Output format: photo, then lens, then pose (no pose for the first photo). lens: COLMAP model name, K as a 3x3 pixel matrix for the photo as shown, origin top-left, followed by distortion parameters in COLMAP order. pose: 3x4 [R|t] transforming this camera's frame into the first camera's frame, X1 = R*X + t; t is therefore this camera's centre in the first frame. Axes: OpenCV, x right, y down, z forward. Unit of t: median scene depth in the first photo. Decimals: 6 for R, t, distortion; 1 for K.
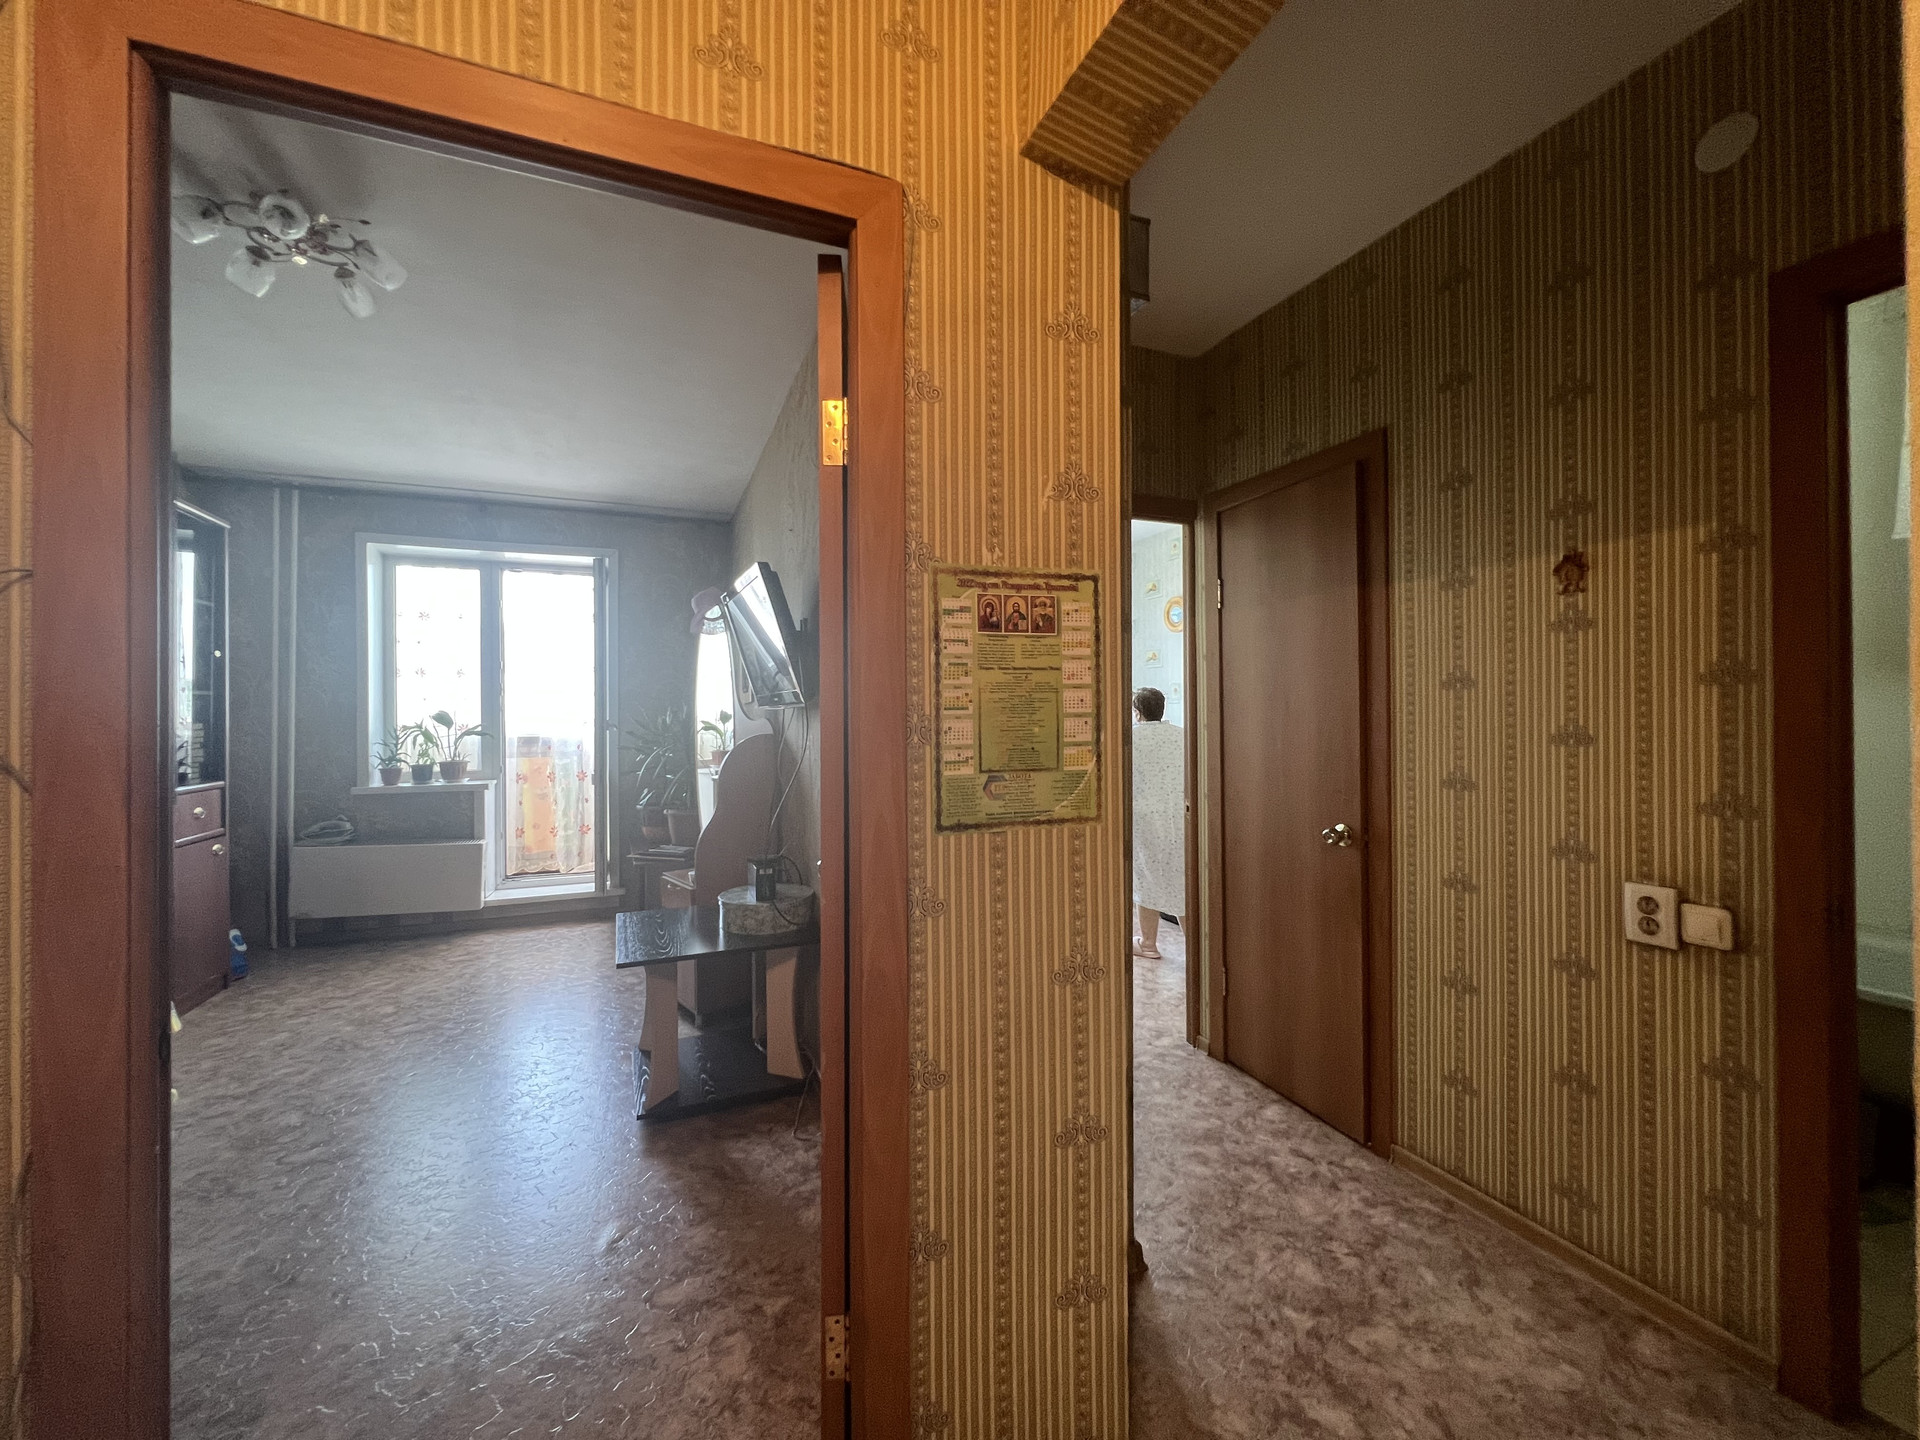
lens RADIAL K [[772.8, 0, 960.0], [0, 772.8, 720.0], [0, 0, 1]] dist [-0.003711, 0.000405]
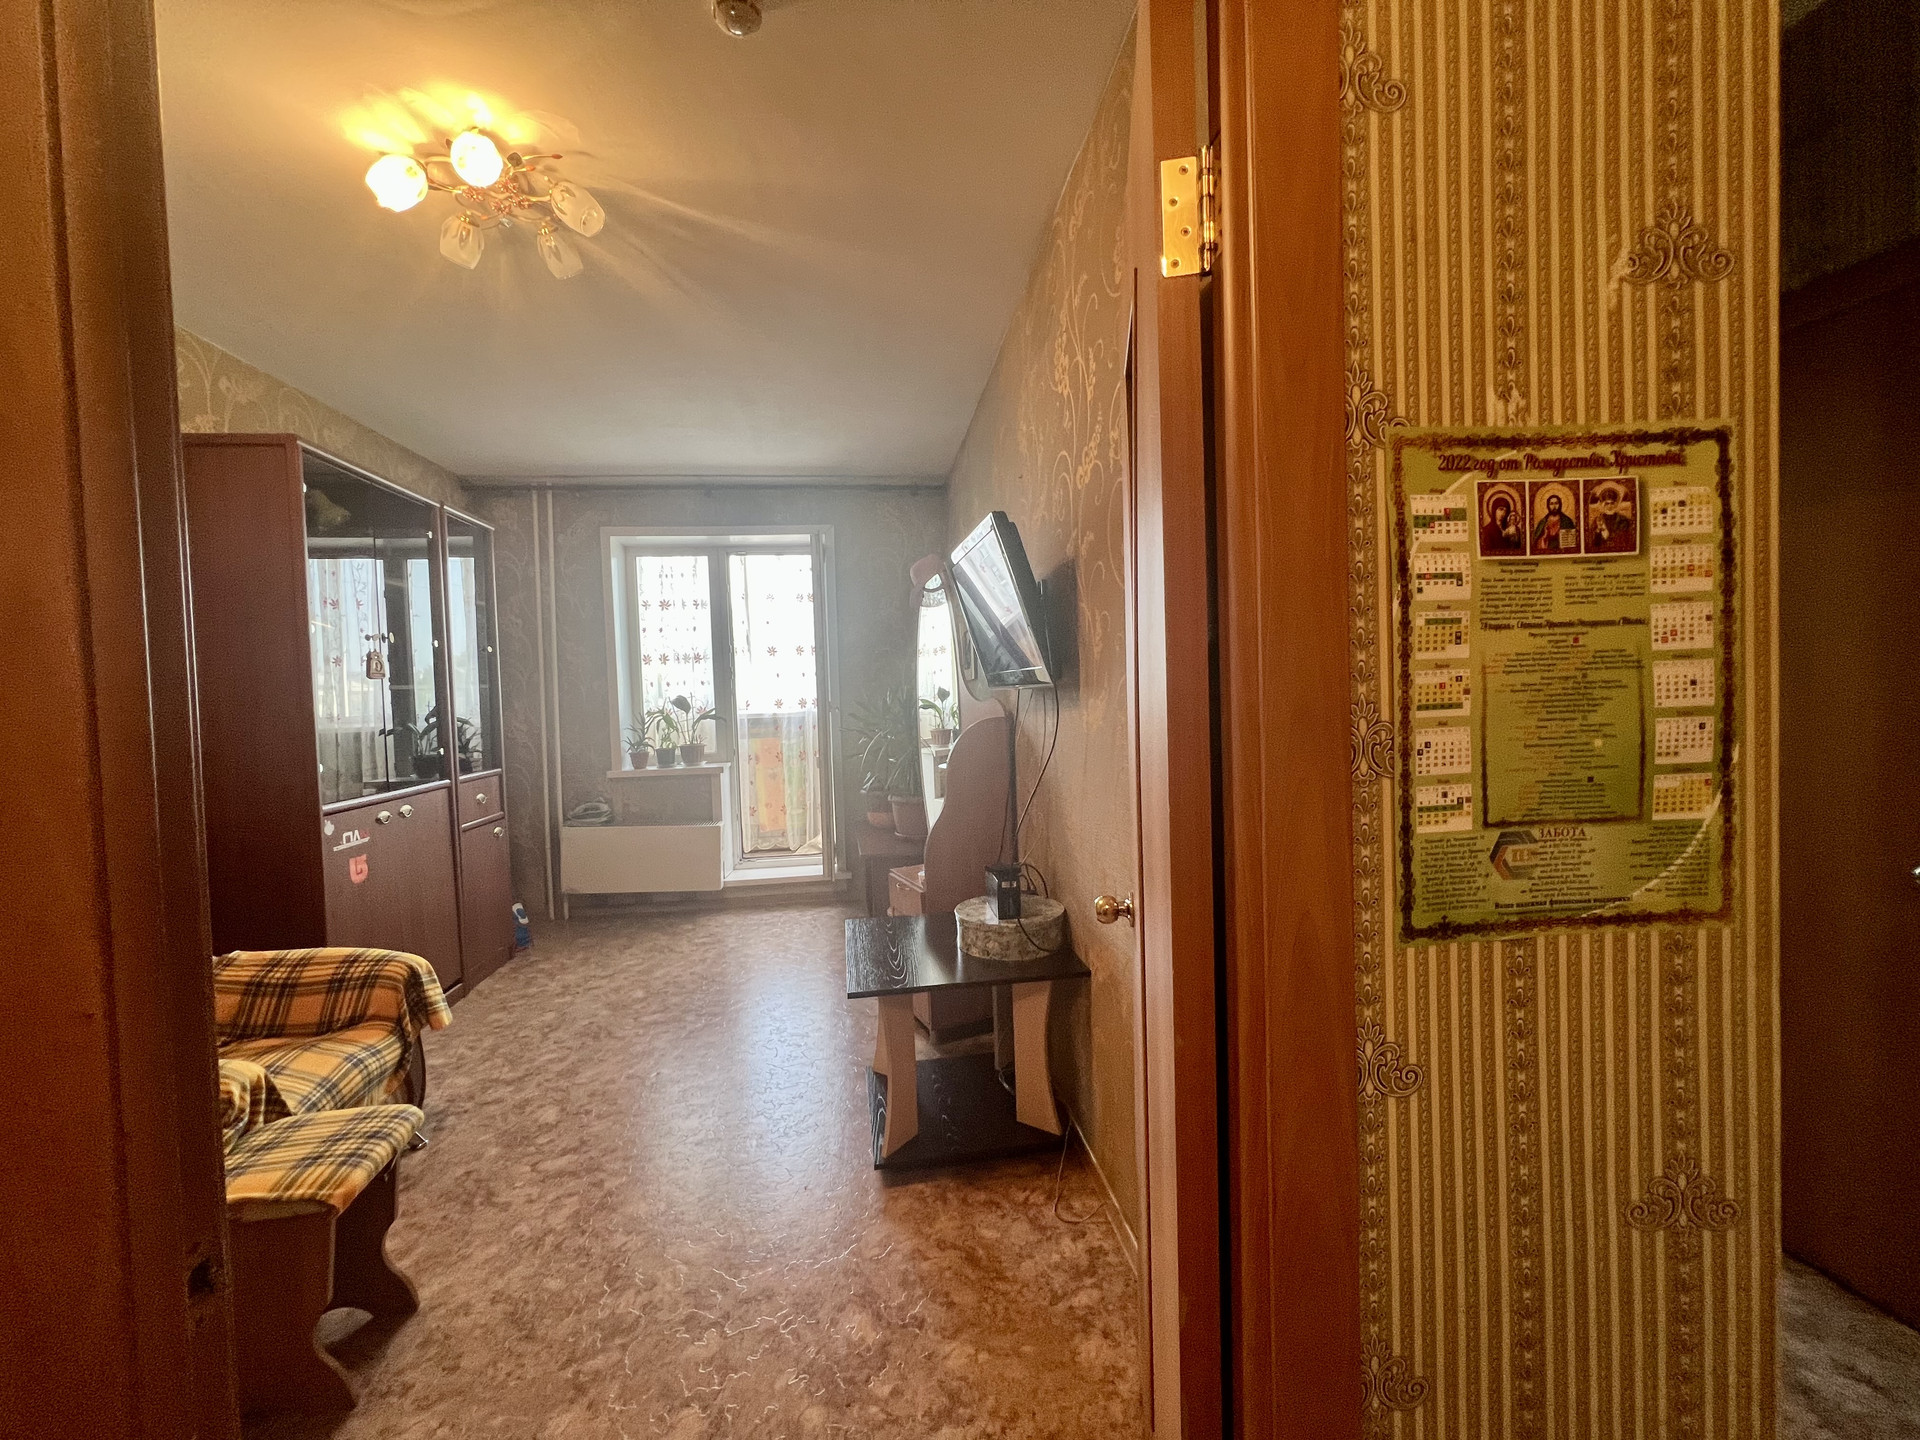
lens RADIAL K [[772.8, 0, 960.0], [0, 772.8, 720.0], [0, 0, 1]] dist [-0.003711, 0.000405]
pose [[0.965587, -0.015685, -0.259607, -0.084170], [0.026217, 0.998966, 0.037155, -0.015455], [0.258756, -0.042682, 0.964999, 0.189006]]
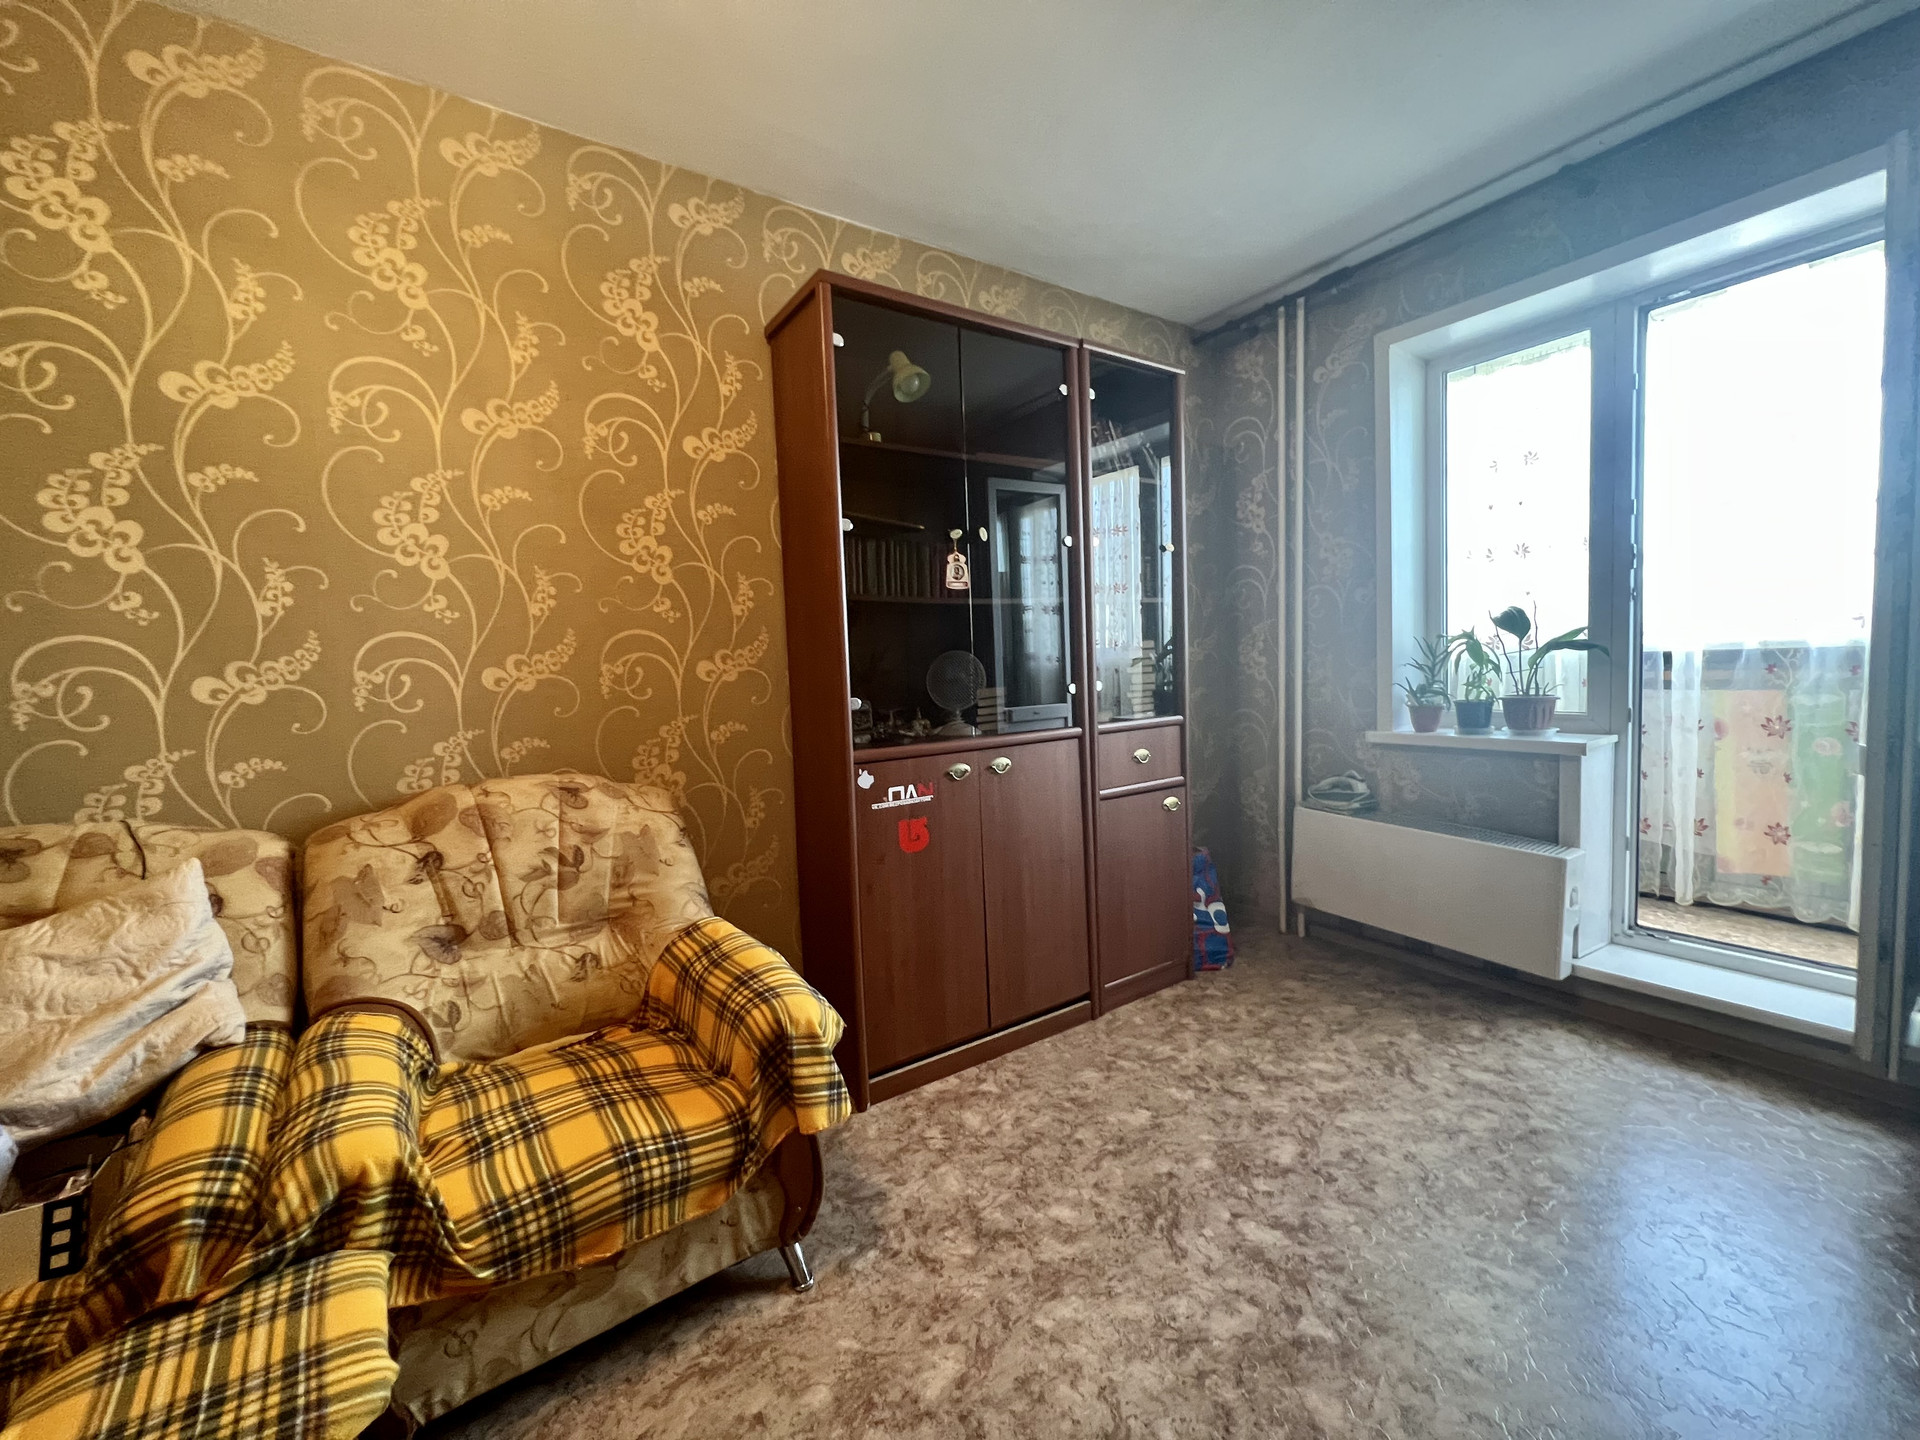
lens RADIAL K [[769.4, 0, 952.0], [0, 769.4, 715.0], [0, 0, 1]] dist [-0.004461, 0.000872]
pose [[0.196789, 0.063344, -0.978398, -0.360793], [0.035797, 0.996781, 0.071734, 0.022145], [0.979792, -0.049140, 0.193888, 0.893981]]
